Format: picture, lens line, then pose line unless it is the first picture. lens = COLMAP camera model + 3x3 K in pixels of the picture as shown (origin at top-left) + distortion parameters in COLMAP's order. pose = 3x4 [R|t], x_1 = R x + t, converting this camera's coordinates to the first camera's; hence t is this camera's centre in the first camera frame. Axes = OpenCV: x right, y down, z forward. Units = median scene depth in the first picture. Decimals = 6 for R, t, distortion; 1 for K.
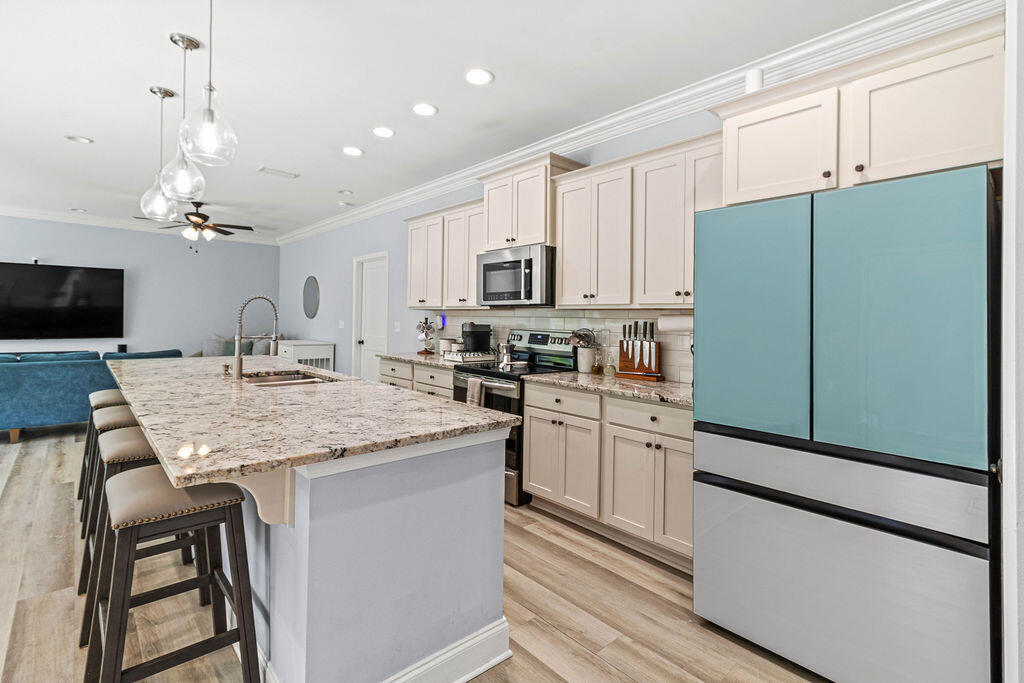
lens RADIAL K [[482.7, 0, 534.9], [0, 482.7, 298.2], [0, 0, 1]] dist [0.002391, -0.000105]
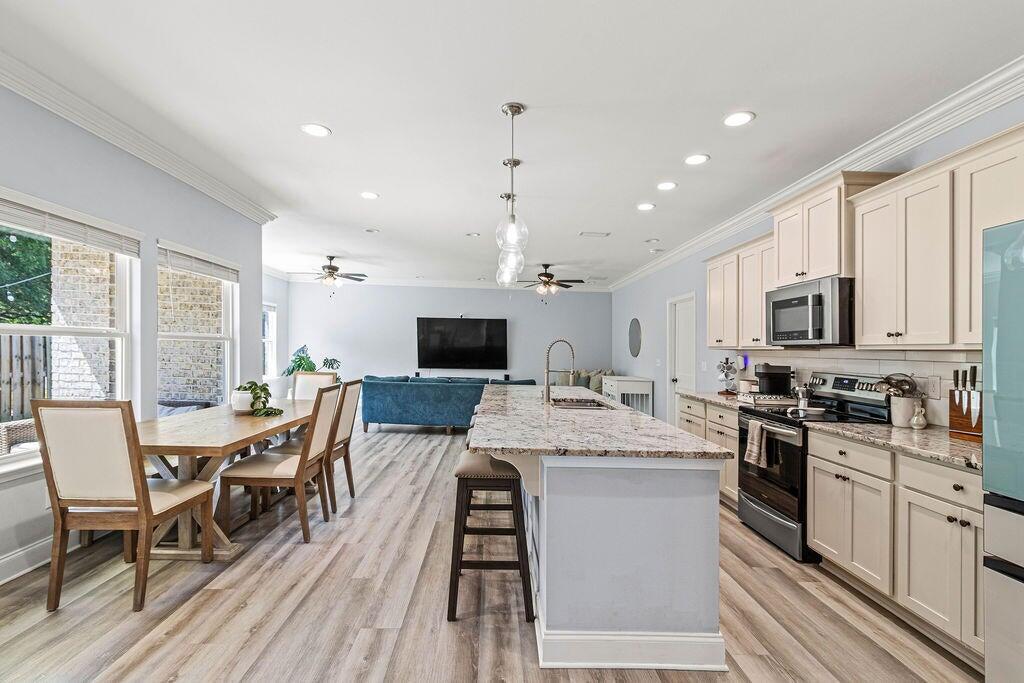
lens RADIAL K [[496.7, 0, 512.0], [0, 496.7, 341.5], [0, 0, 1]] dist [0.000844, -0.000024]
pose [[0.751165, -0.009185, -0.660051, 0.167998], [0.016009, 0.999863, 0.004306, -0.005890], [0.659921, -0.013801, 0.751208, -0.073907]]
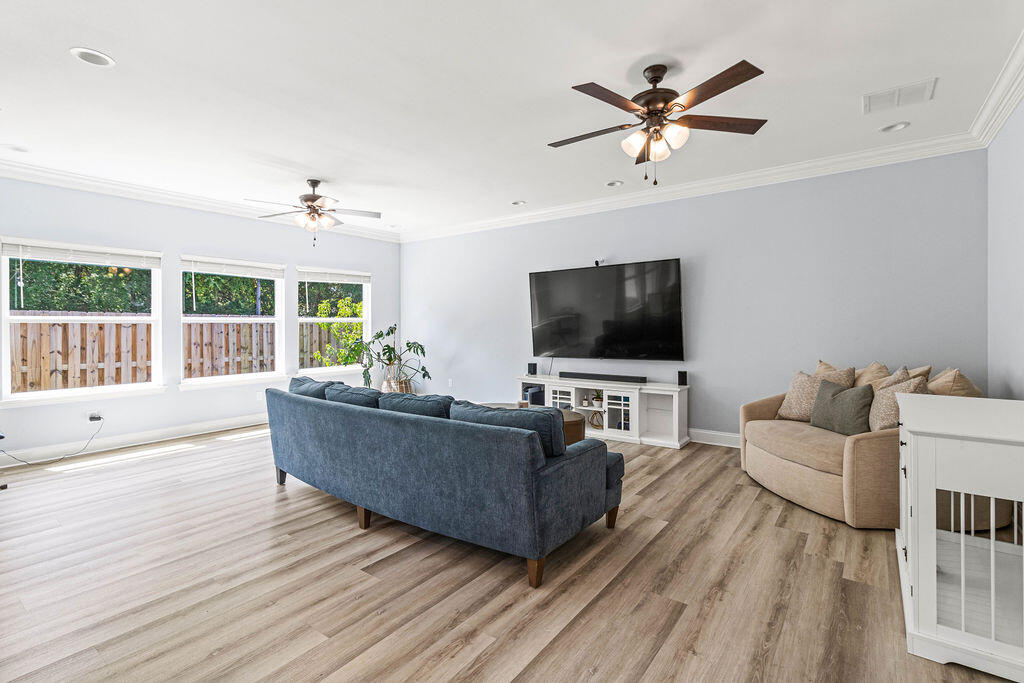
lens RADIAL K [[471.6, 0, 512.0], [0, 471.6, 341.5], [0, 0, 1]] dist [0.000170, 0.000059]
pose [[0.169787, 0.015686, -0.985356, -0.551330], [0.054388, 0.998200, 0.025262, 0.057566], [0.983979, -0.057881, 0.168629, 1.447697]]
